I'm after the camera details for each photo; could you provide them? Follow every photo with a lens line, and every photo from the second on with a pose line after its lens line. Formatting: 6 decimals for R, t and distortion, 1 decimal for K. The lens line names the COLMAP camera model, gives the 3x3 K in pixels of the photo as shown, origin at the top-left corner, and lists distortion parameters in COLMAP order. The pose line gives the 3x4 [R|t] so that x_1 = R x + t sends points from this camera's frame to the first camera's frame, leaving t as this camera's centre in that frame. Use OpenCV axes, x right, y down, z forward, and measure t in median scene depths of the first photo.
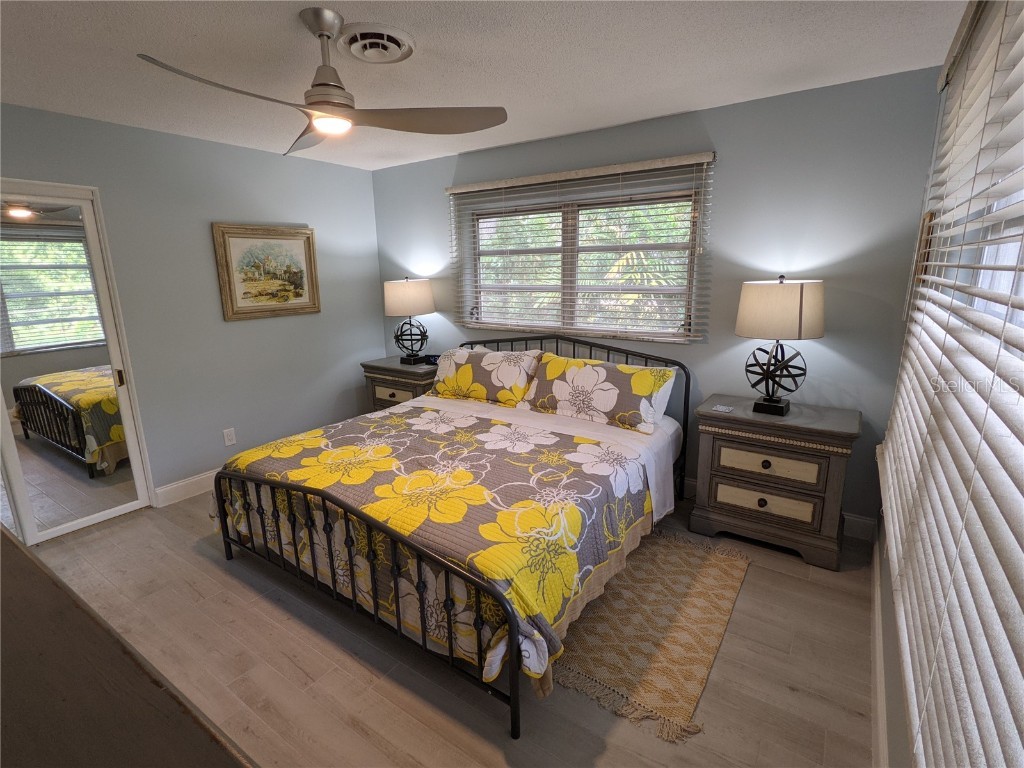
lens RADIAL K [[497.0, 0, 516.4], [0, 497.0, 380.5], [0, 0, 1]] dist [-0.001317, 0.001665]
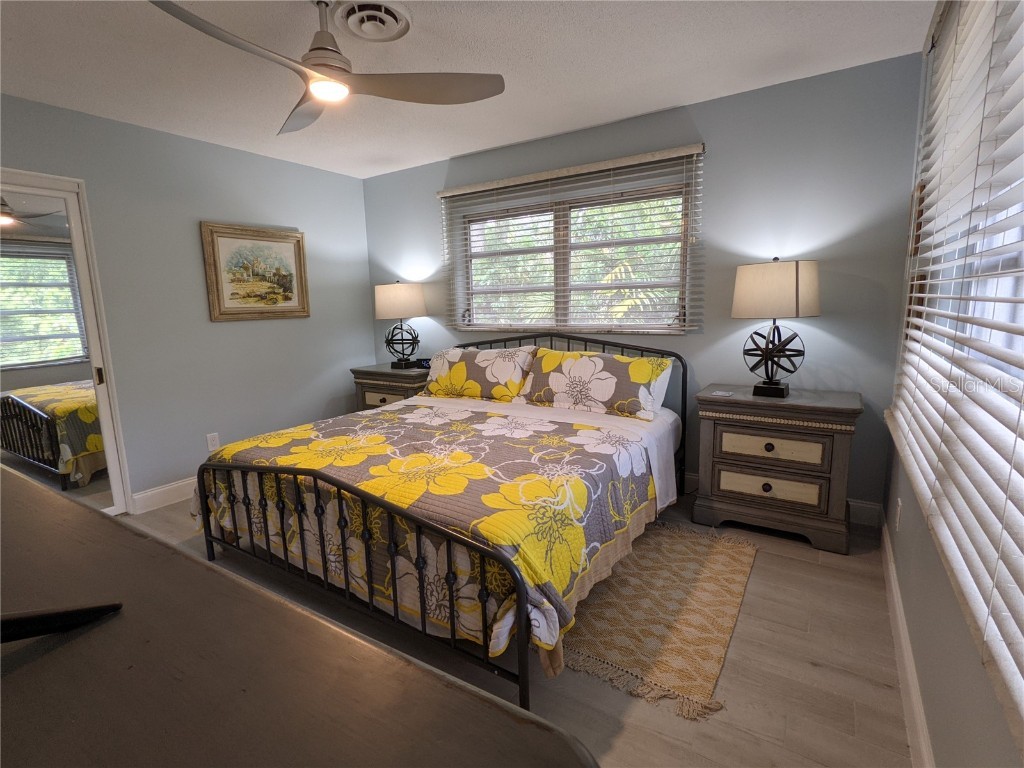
lens RADIAL K [[497.0, 0, 516.4], [0, 497.0, 380.9], [0, 0, 1]] dist [-0.001317, 0.001665]
pose [[0.999545, -0.013493, 0.026985, -0.019892], [0.015187, 0.997861, -0.063579, 0.085900], [-0.026069, 0.063960, 0.997612, 0.022985]]
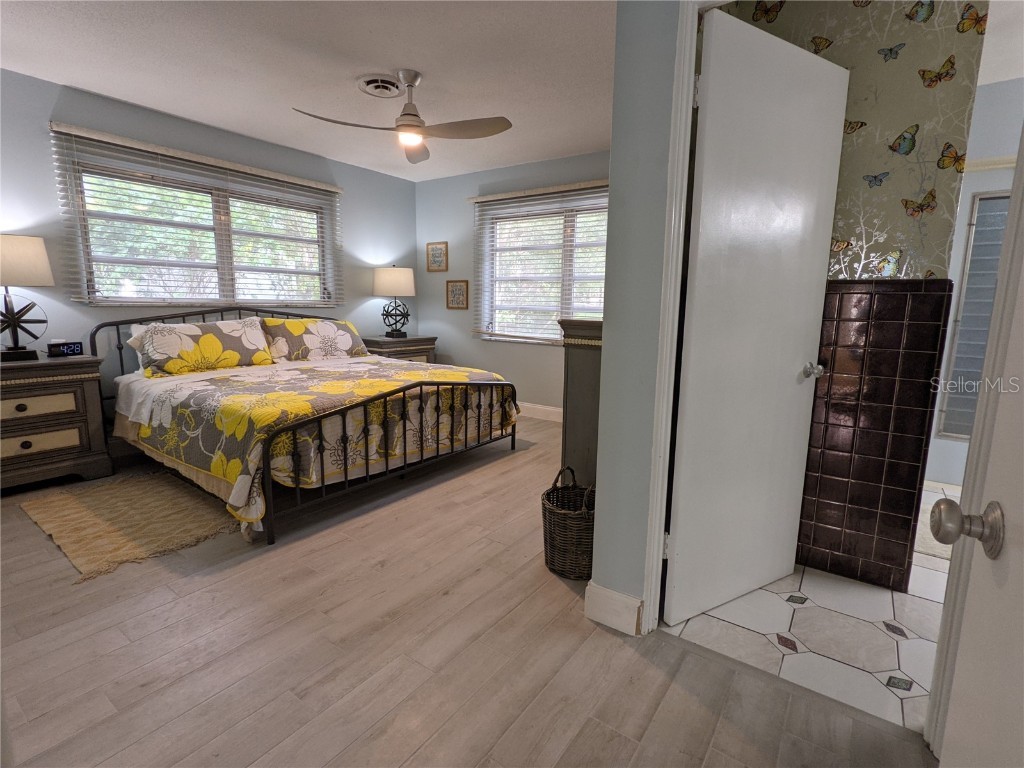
lens RADIAL K [[497.0, 0, 513.5], [0, 497.0, 385.2], [0, 0, 1]] dist [-0.001317, 0.001665]
pose [[0.019779, -0.147448, 0.988872, -1.308788], [0.205465, 0.968554, 0.140309, 0.062258], [-0.978465, 0.200403, 0.049452, 0.484536]]
